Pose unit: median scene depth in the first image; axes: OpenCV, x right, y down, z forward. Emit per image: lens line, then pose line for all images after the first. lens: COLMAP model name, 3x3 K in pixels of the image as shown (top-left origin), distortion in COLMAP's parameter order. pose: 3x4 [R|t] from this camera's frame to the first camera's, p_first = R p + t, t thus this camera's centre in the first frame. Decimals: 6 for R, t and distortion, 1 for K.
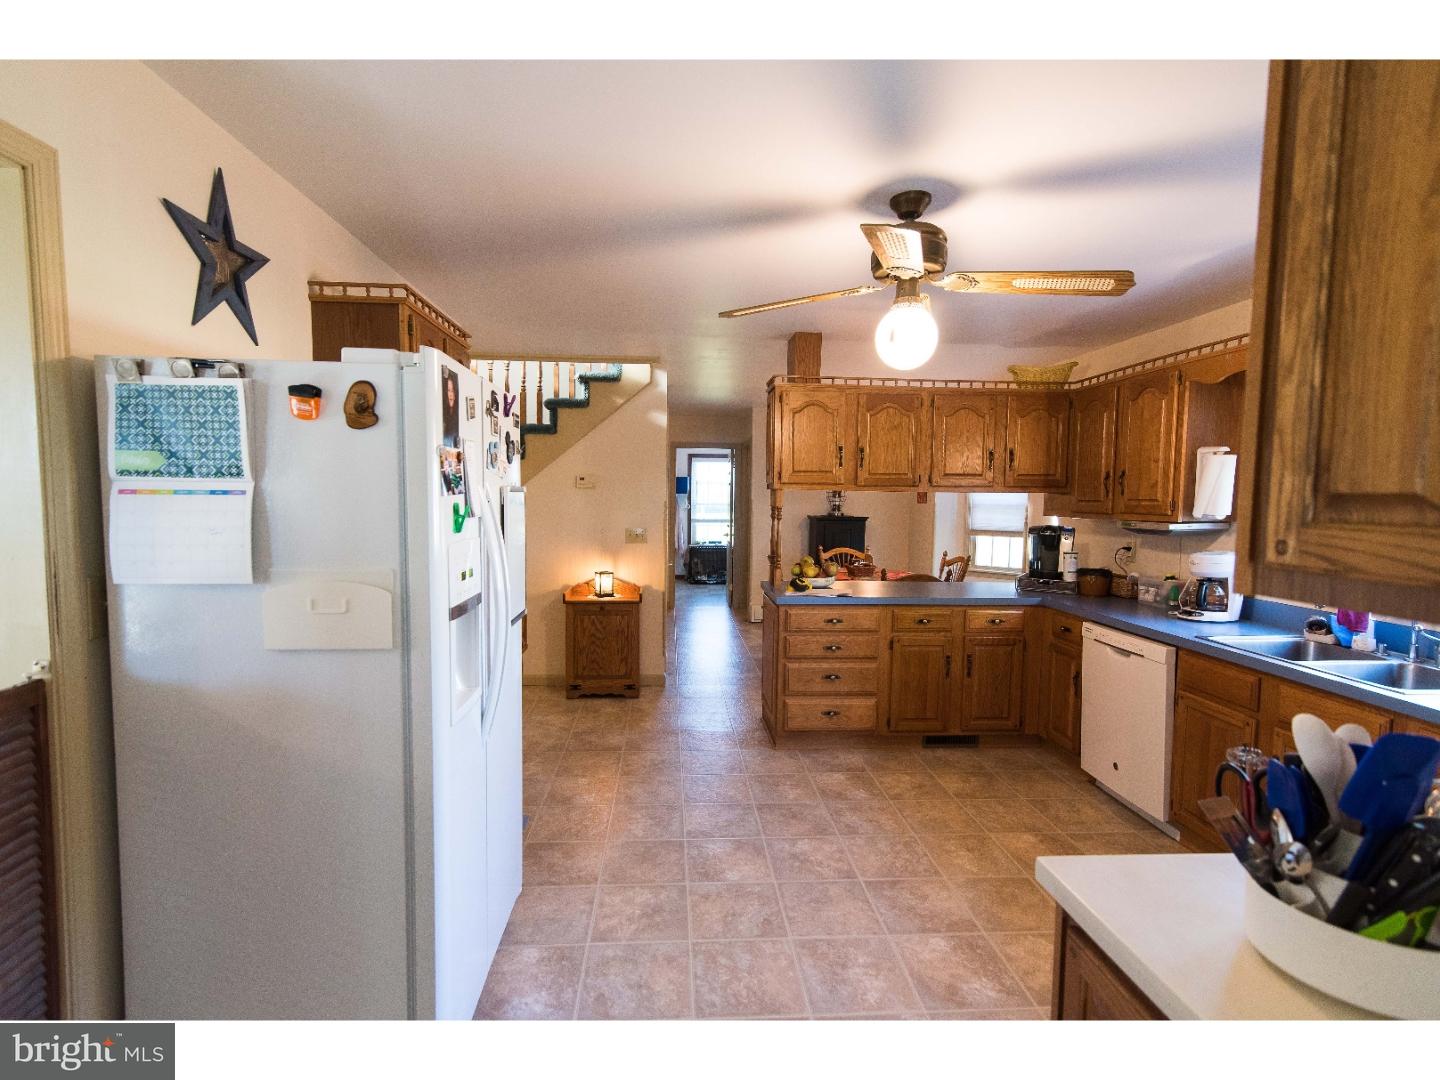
lens RADIAL K [[677.5, 0, 714.3], [0, 677.5, 539.8], [0, 0, 1]] dist [0.000569, 0.000019]
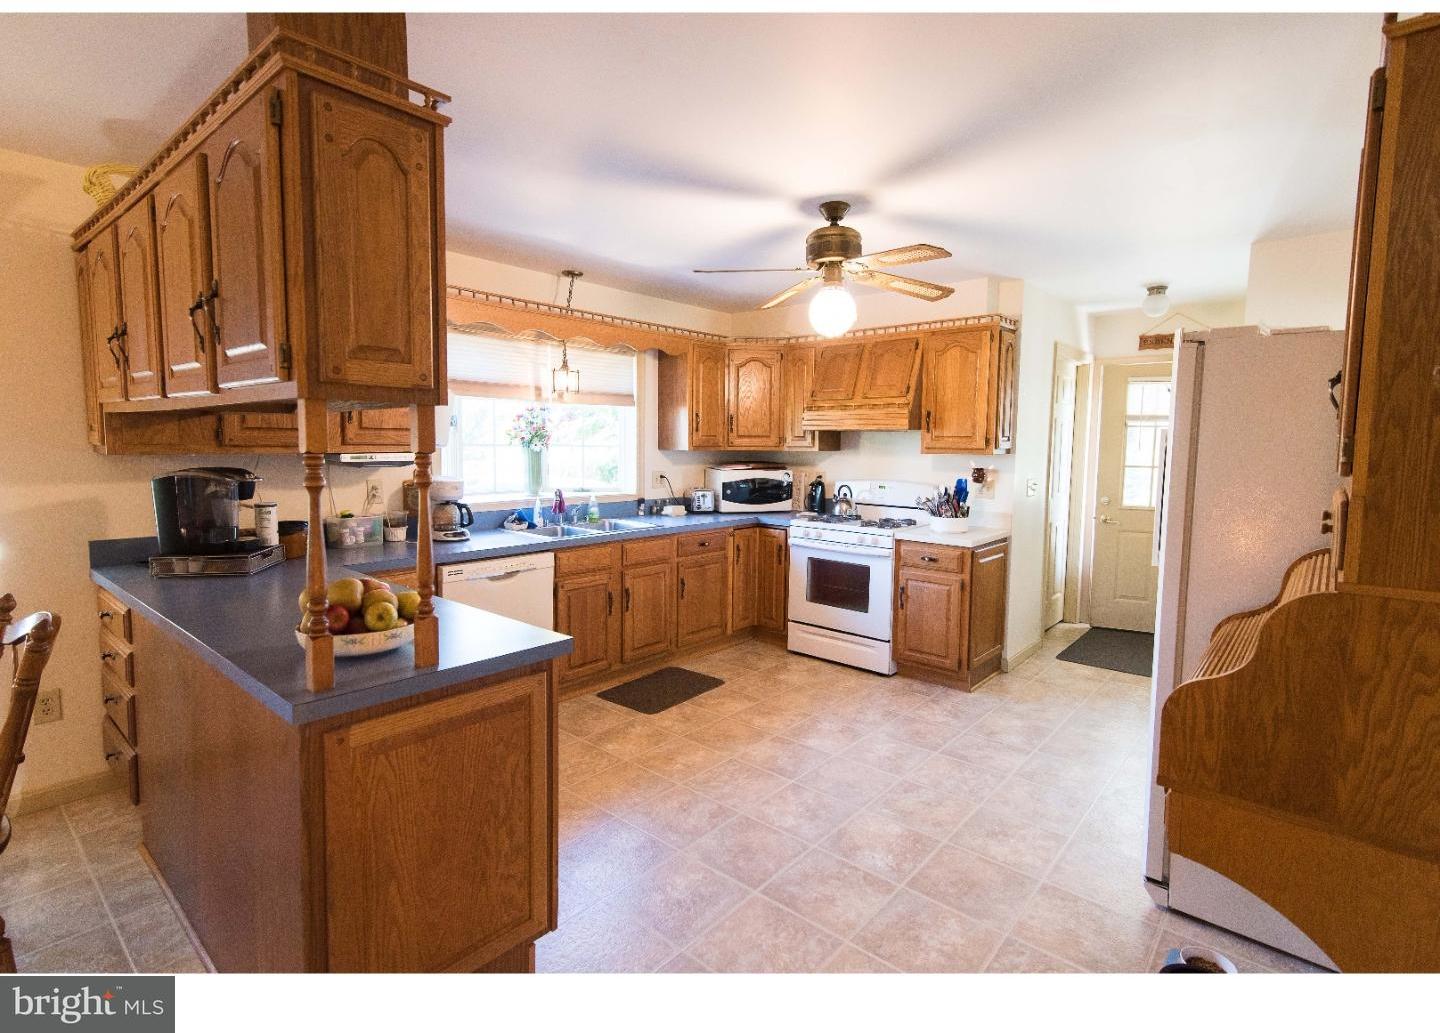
lens RADIAL K [[711.6, 0, 717.1], [0, 711.6, 508.8], [0, 0, 1]] dist [-0.000323, -0.000097]
pose [[-0.709985, -0.087206, 0.698796, -0.438314], [0.027318, 0.988145, 0.151070, -0.104752], [-0.703686, 0.126347, -0.699187, 1.739882]]
